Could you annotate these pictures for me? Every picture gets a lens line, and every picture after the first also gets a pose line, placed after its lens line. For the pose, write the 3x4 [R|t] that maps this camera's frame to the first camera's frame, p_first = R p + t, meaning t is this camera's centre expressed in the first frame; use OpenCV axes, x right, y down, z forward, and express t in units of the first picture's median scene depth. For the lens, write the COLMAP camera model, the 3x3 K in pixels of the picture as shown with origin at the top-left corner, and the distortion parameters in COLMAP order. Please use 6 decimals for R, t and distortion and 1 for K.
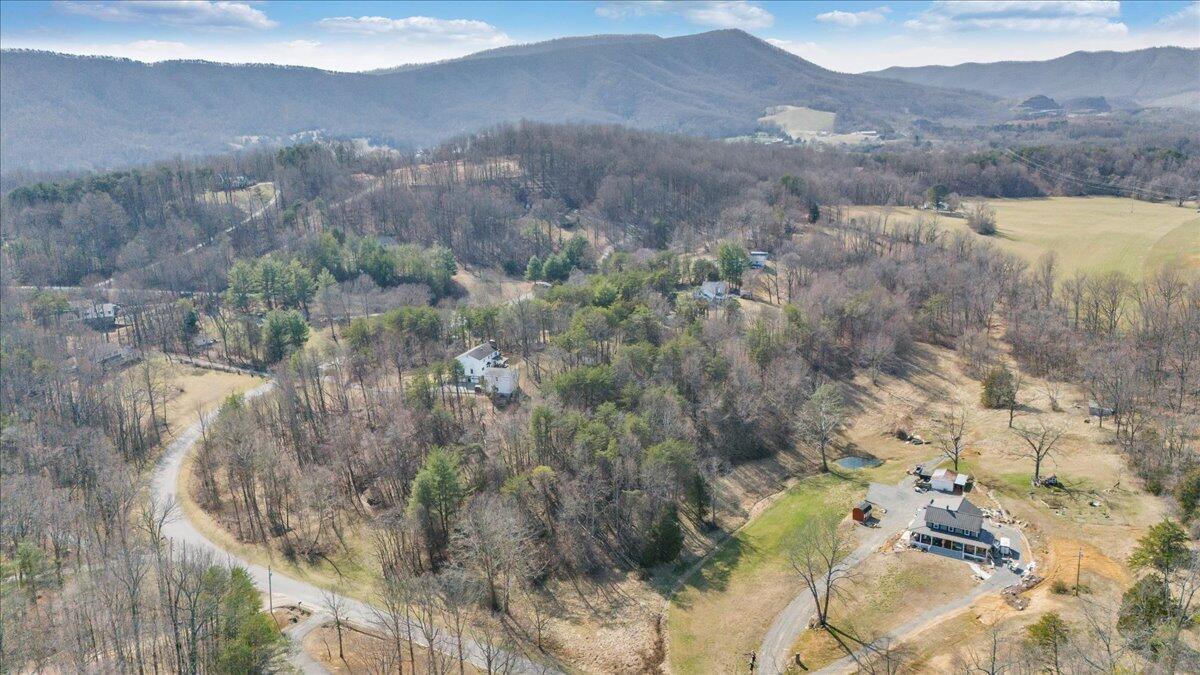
lens RADIAL K [[888.7, 0, 577.6], [0, 888.7, 339.4], [0, 0, 1]] dist [0.044247, -0.009619]
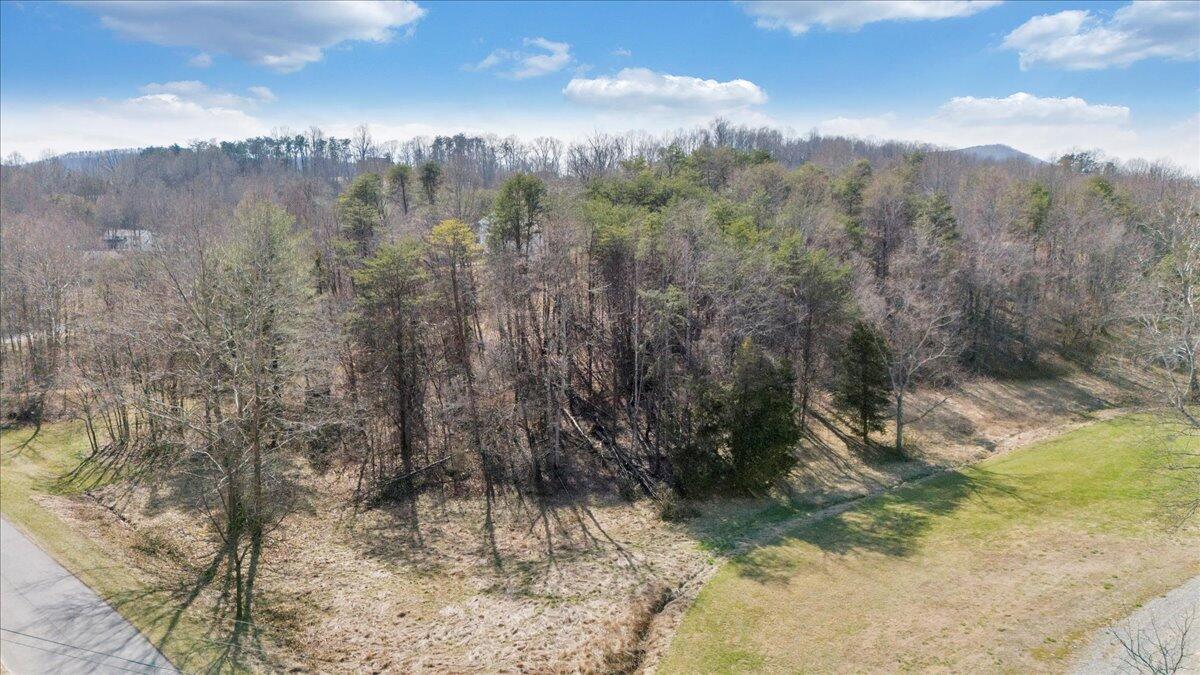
lens RADIAL K [[888.7, 0, 577.6], [0, 888.7, 339.4], [0, 0, 1]] dist [0.044247, -0.009619]
pose [[0.963754, 0.051214, -0.261831, 0.101756], [-0.083988, 0.989744, -0.115553, 0.192353], [0.253228, 0.133356, 0.958171, 0.499572]]
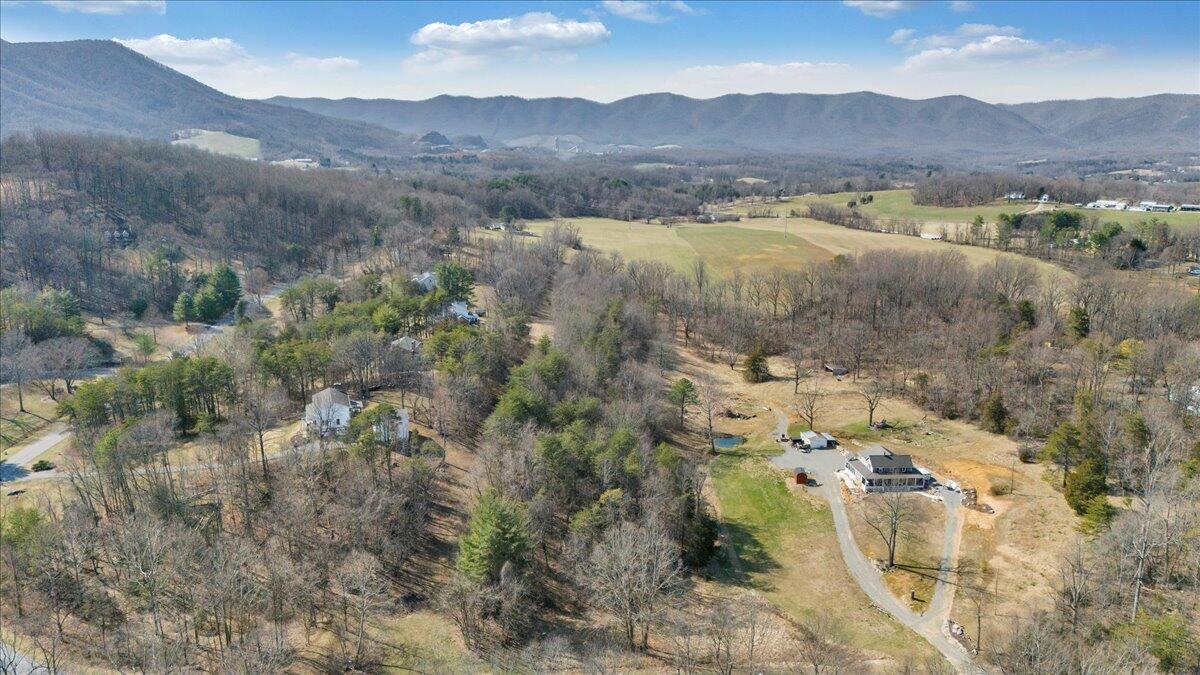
lens RADIAL K [[900.1, 0, 600.0], [0, 900.1, 337.5], [0, 0, 1]] dist [0.073948, -0.053779]
pose [[0.784602, -0.103169, 0.611356, -0.508042], [0.125601, 0.992061, 0.006222, -0.020185], [-0.607144, 0.071905, 0.791332, 0.198450]]
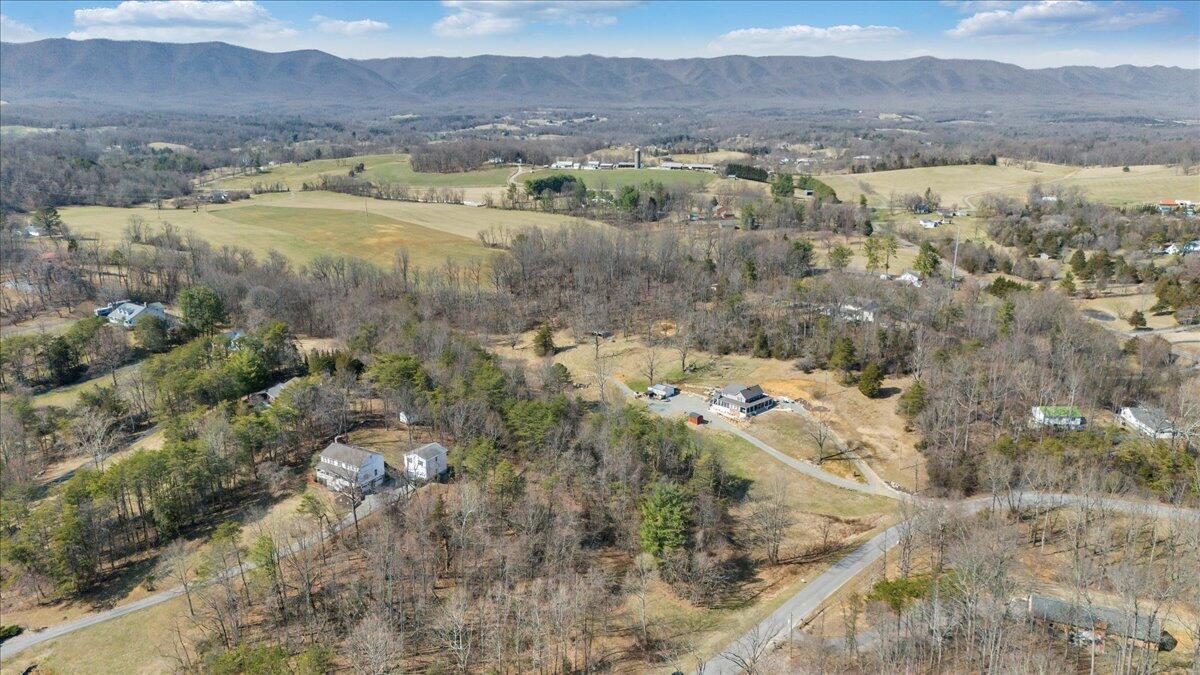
lens RADIAL K [[900.1, 0, 600.0], [0, 900.1, 337.5], [0, 0, 1]] dist [0.073948, -0.053779]
pose [[0.229284, -0.230317, 0.945718, -0.972322], [0.233531, 0.956240, 0.176261, -0.207956], [-0.944930, 0.180441, 0.273037, 0.633150]]
